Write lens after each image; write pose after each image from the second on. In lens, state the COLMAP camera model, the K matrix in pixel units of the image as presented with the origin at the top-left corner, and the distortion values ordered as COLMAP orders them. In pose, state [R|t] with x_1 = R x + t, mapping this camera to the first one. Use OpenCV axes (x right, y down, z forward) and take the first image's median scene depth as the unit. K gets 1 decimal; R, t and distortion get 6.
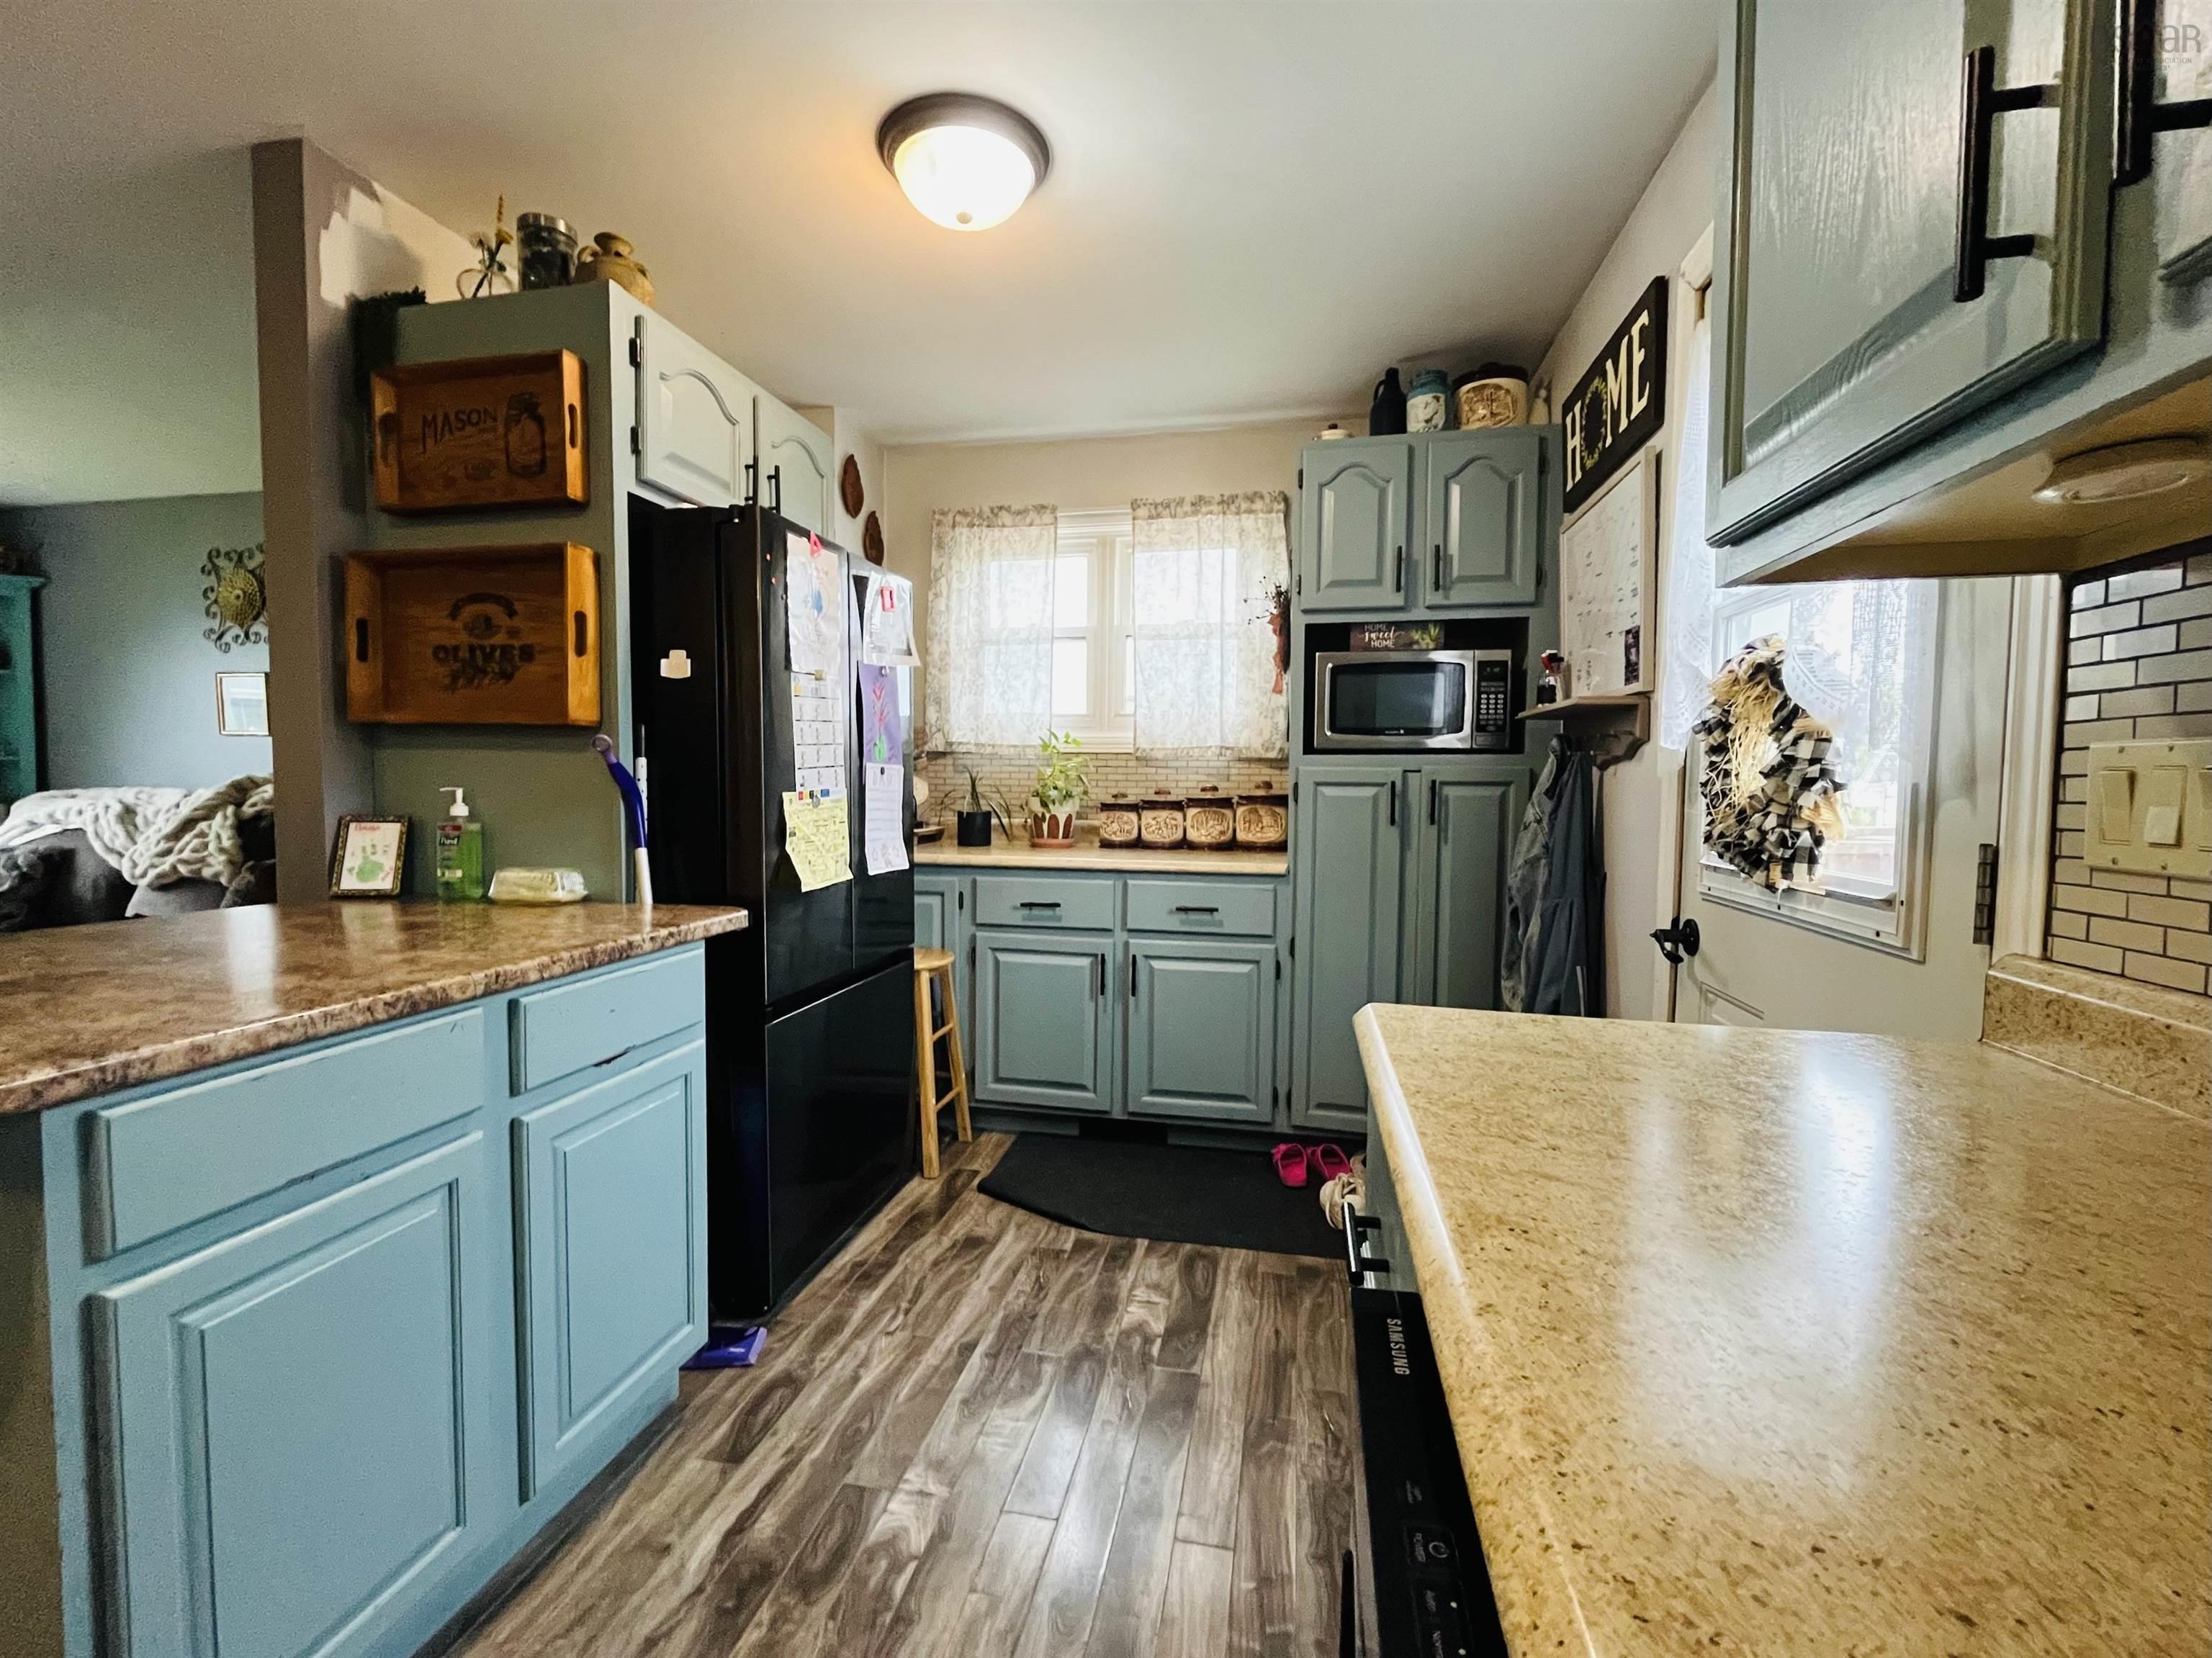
lens RADIAL K [[935.6, 0, 1100.4], [0, 935.6, 825.2], [0, 0, 1]] dist [-0.004062, -0.000331]
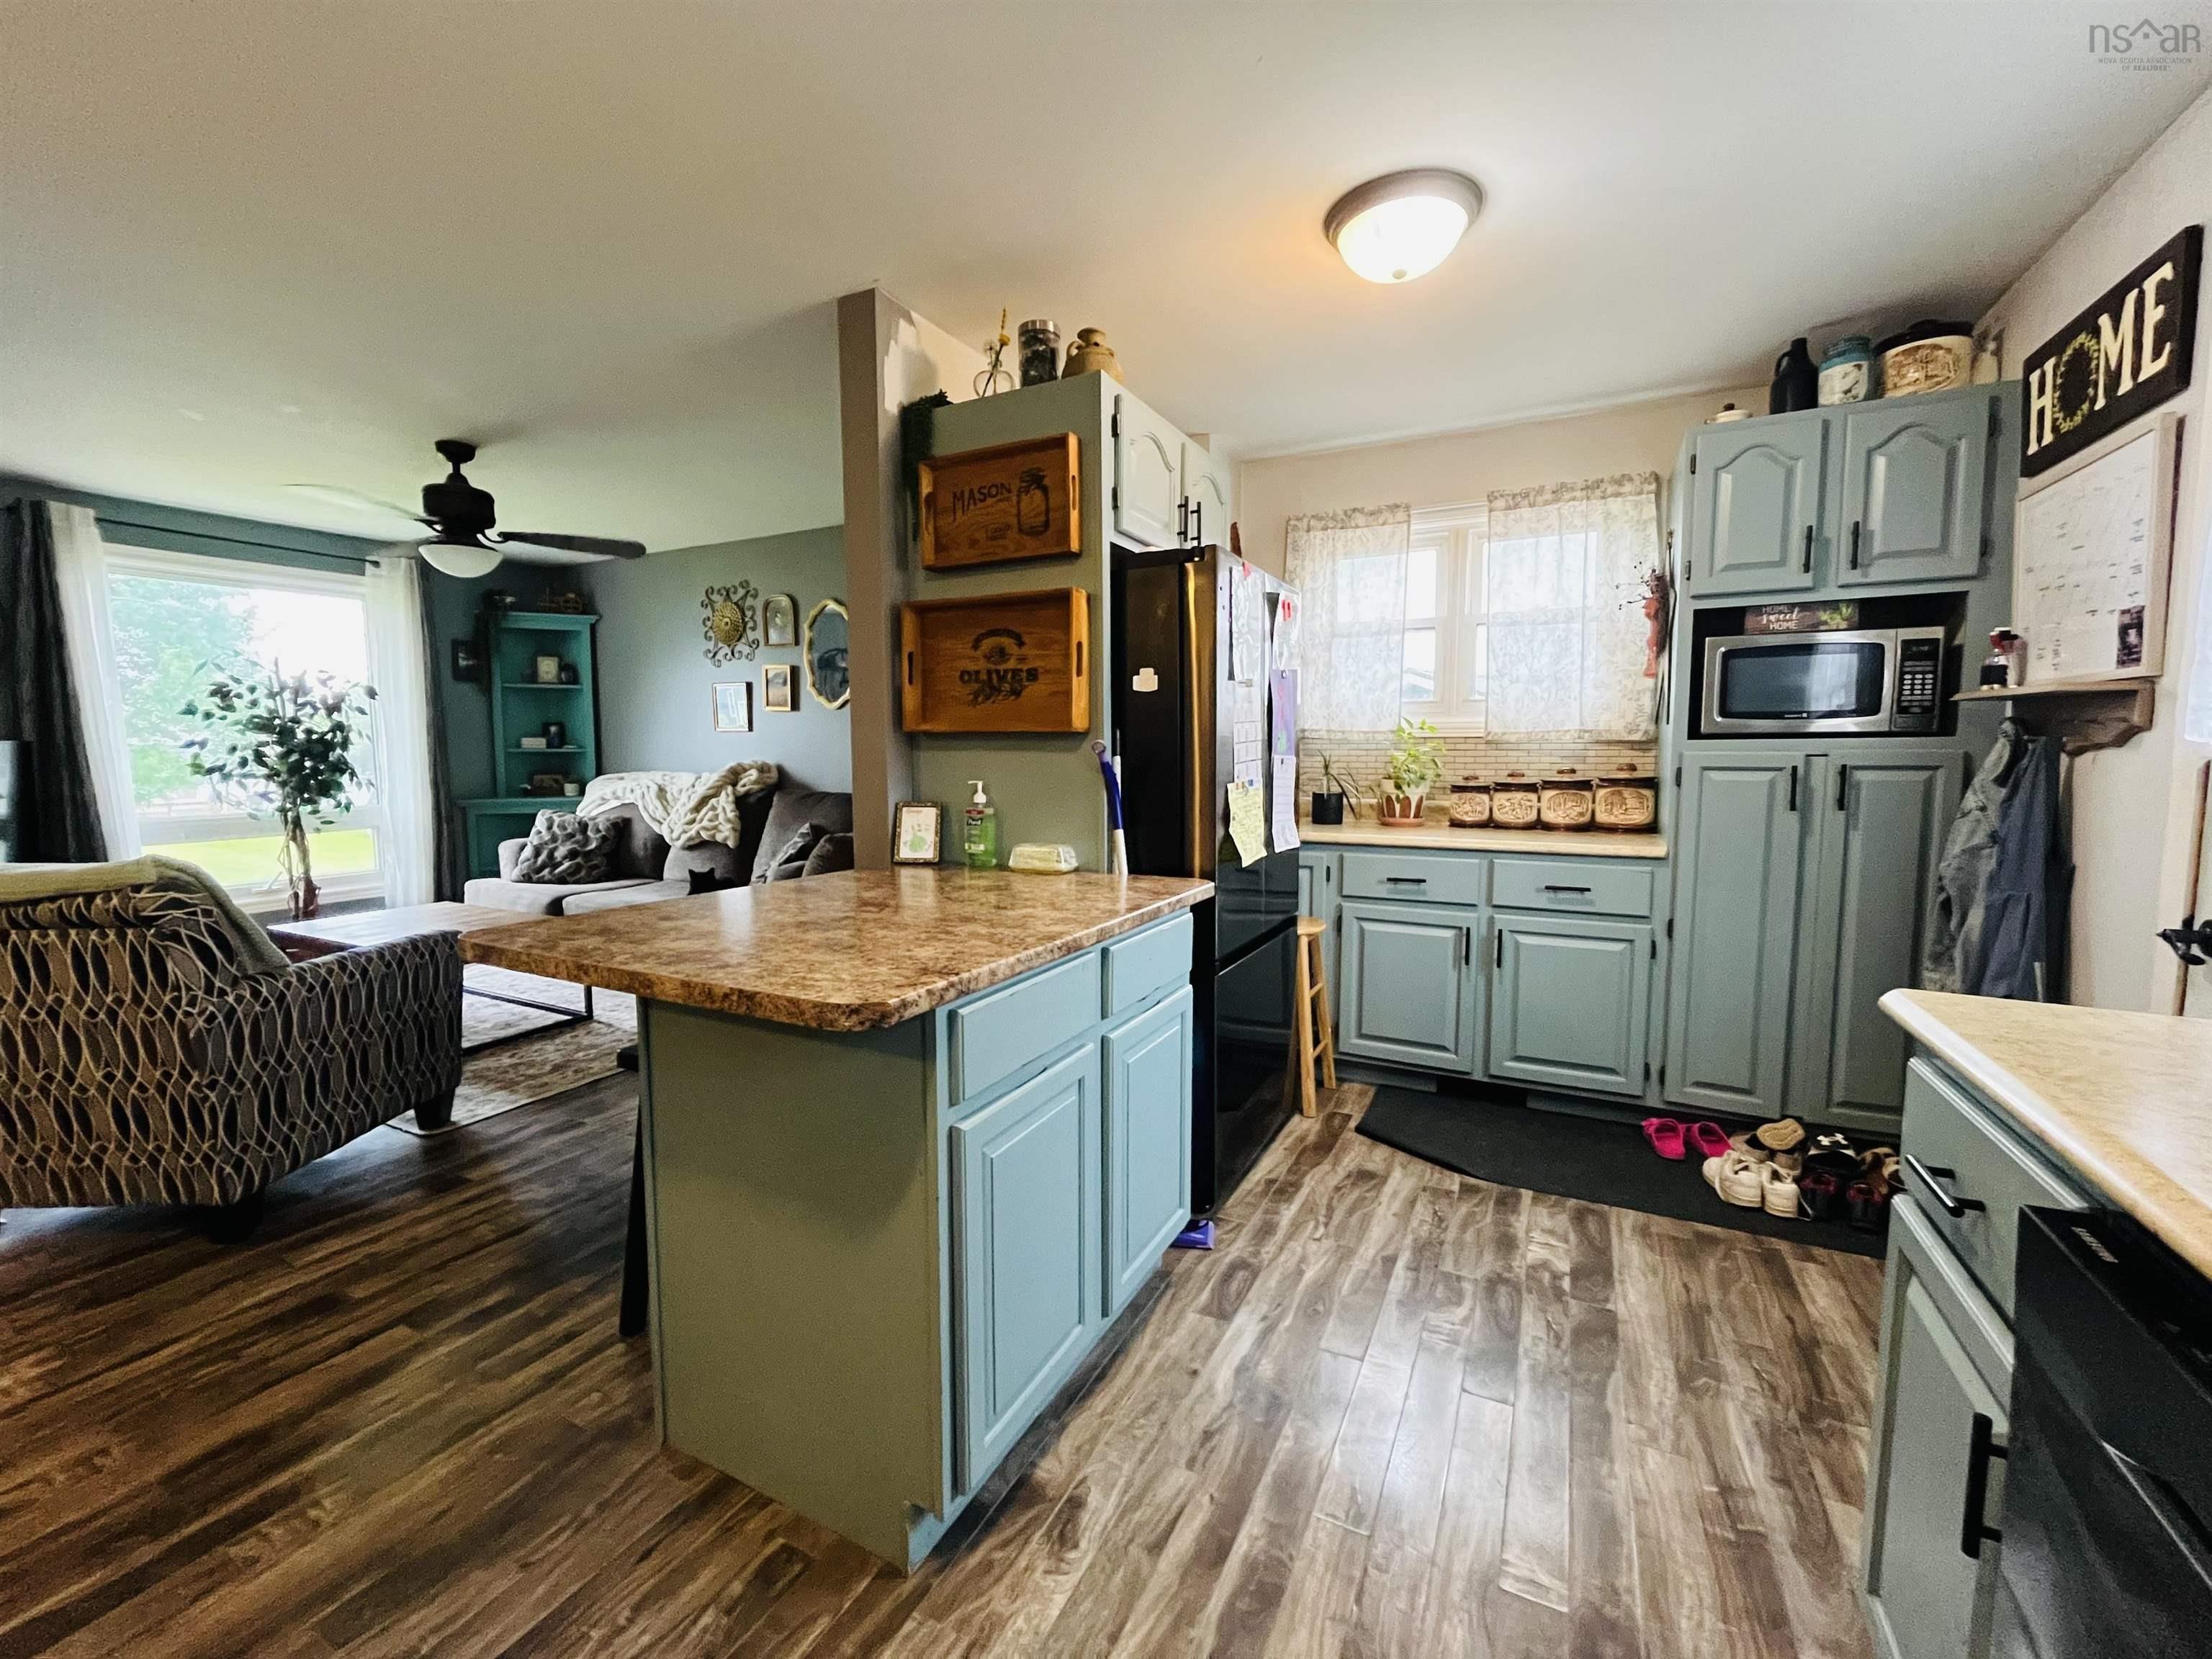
lens RADIAL K [[902.1, 0, 1100.4], [0, 902.1, 825.4], [0, 0, 1]] dist [-0.002489, -0.000002]
pose [[0.963319, 0.011020, -0.268134, -0.159154], [-0.001637, 0.999379, 0.035192, -0.018995], [0.268355, -0.033463, 0.962739, -0.134750]]
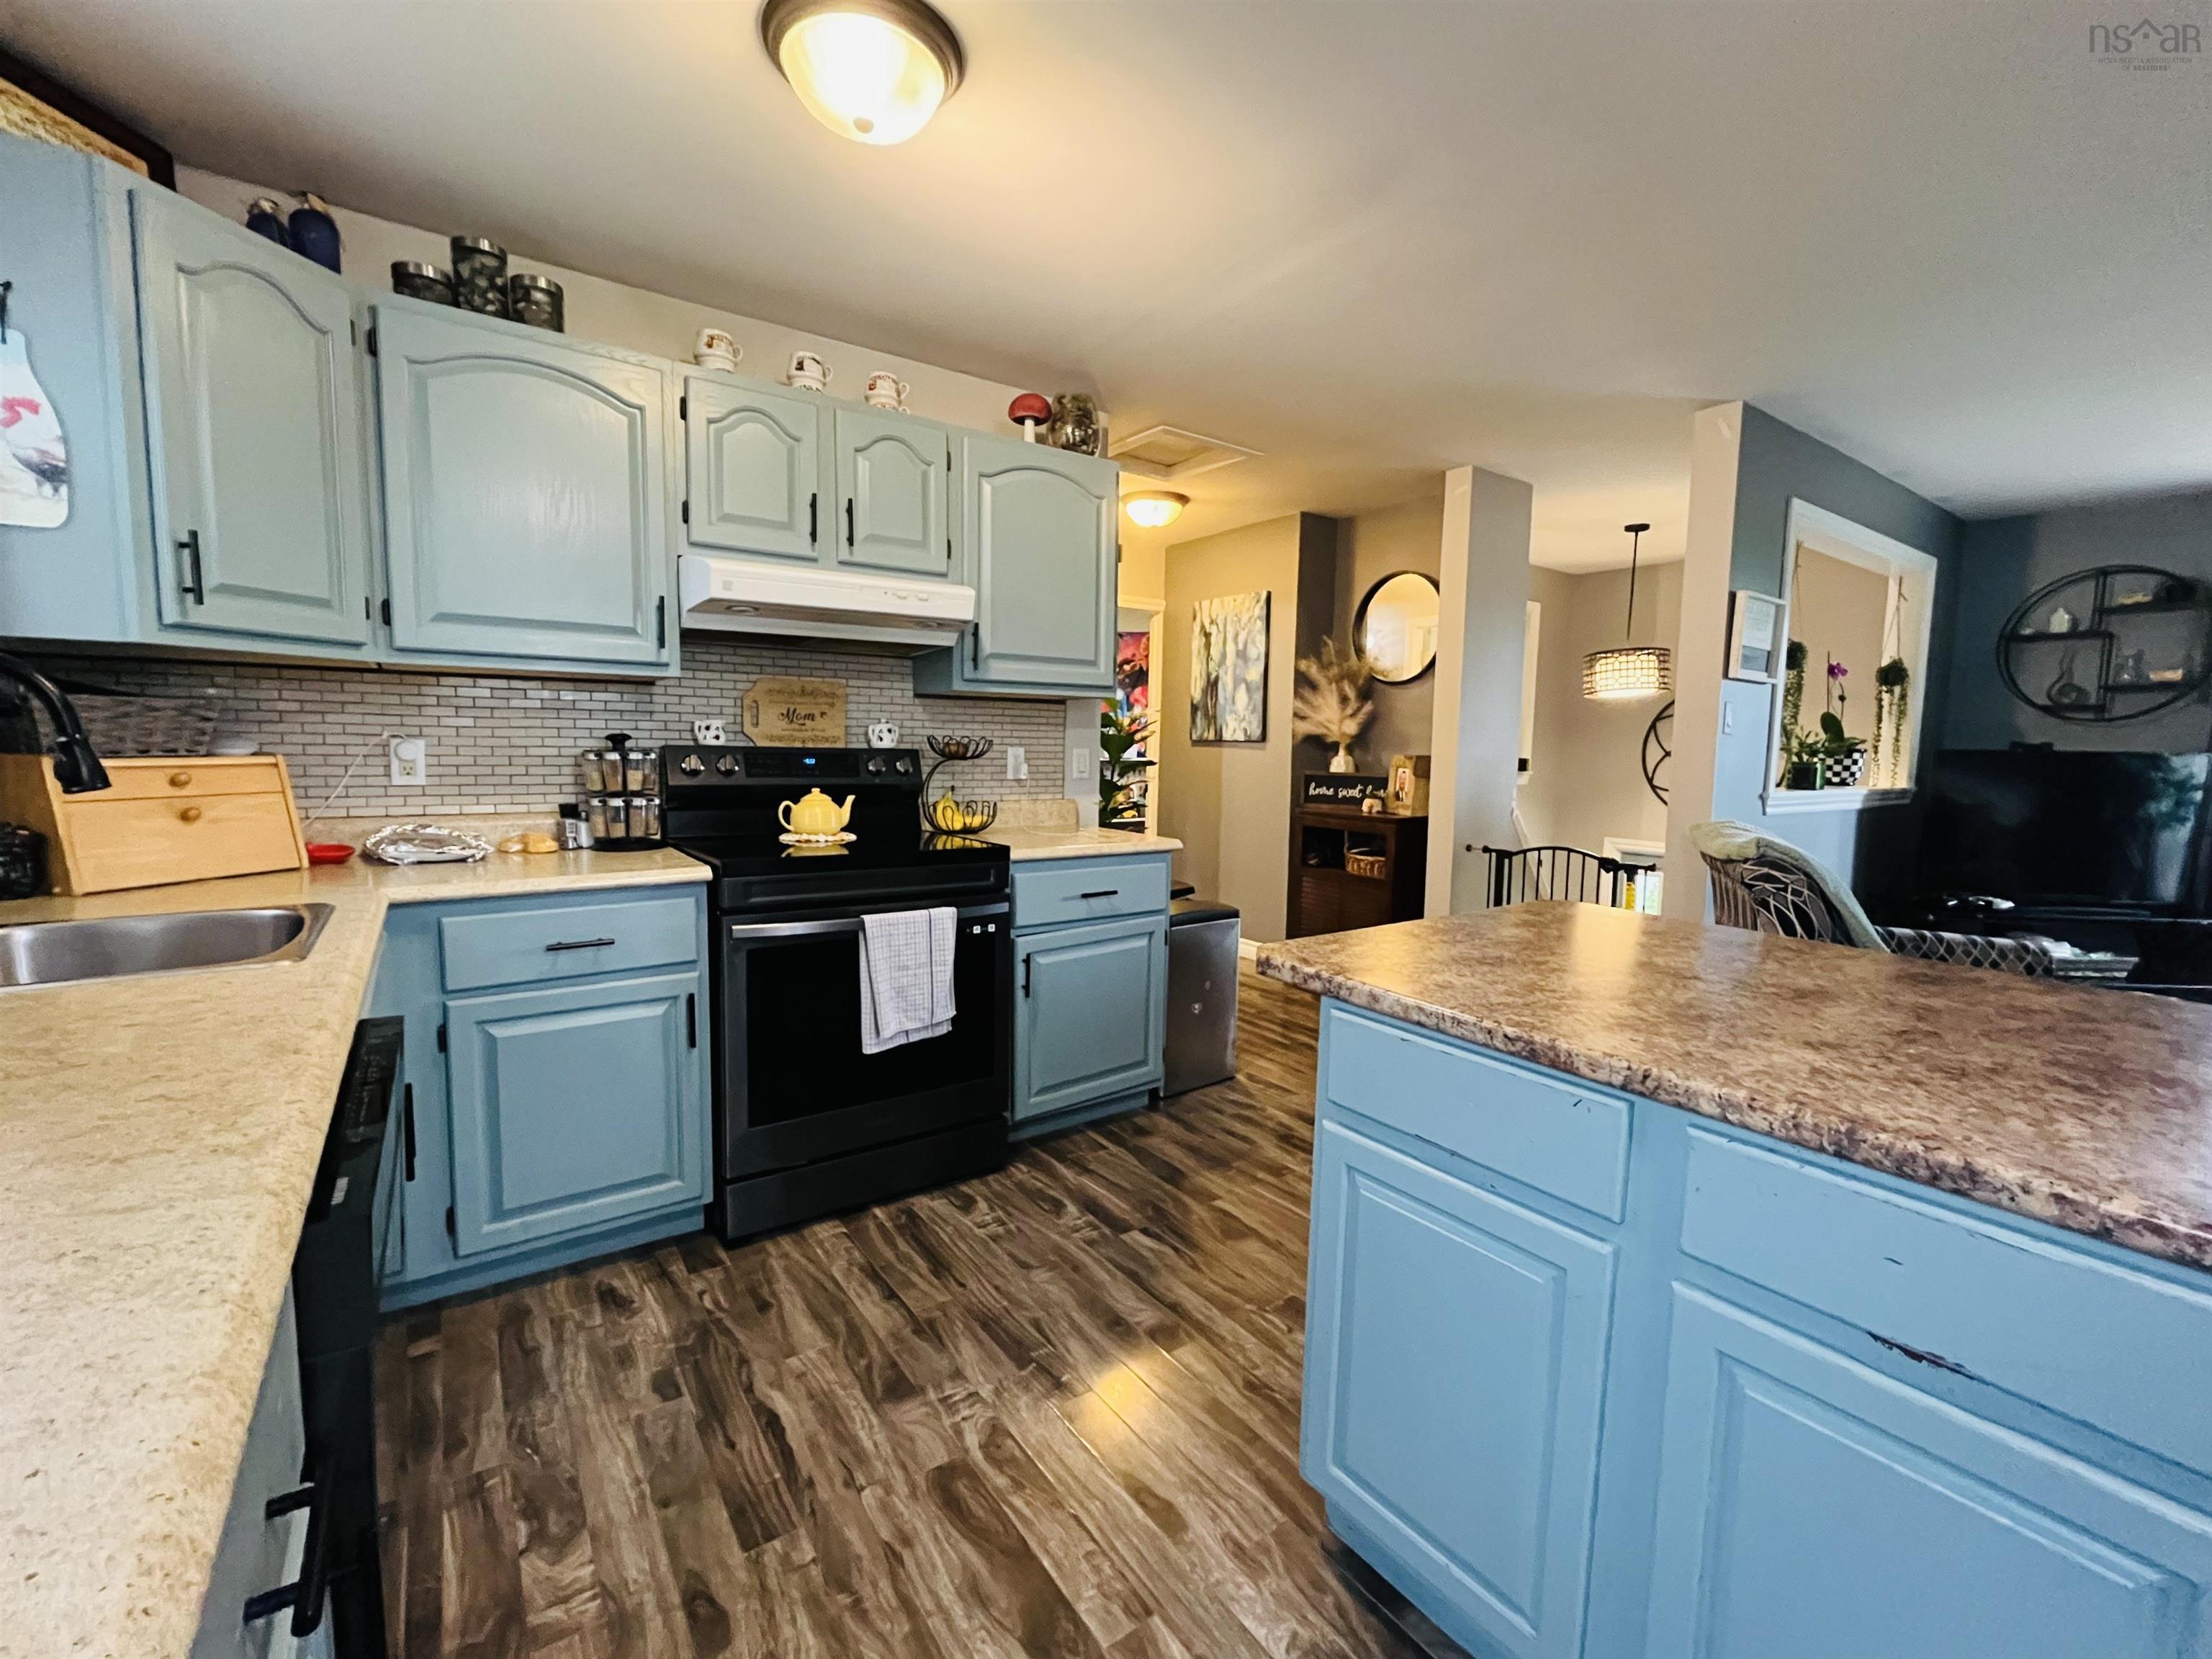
lens RADIAL K [[935.6, 0, 1100.4], [0, 935.6, 825.7], [0, 0, 1]] dist [-0.004062, -0.000331]
pose [[-0.679981, 0.046100, -0.731779, 0.122878], [-0.063293, 0.990606, 0.121218, -0.060392], [0.730493, 0.128742, -0.670675, 0.620208]]
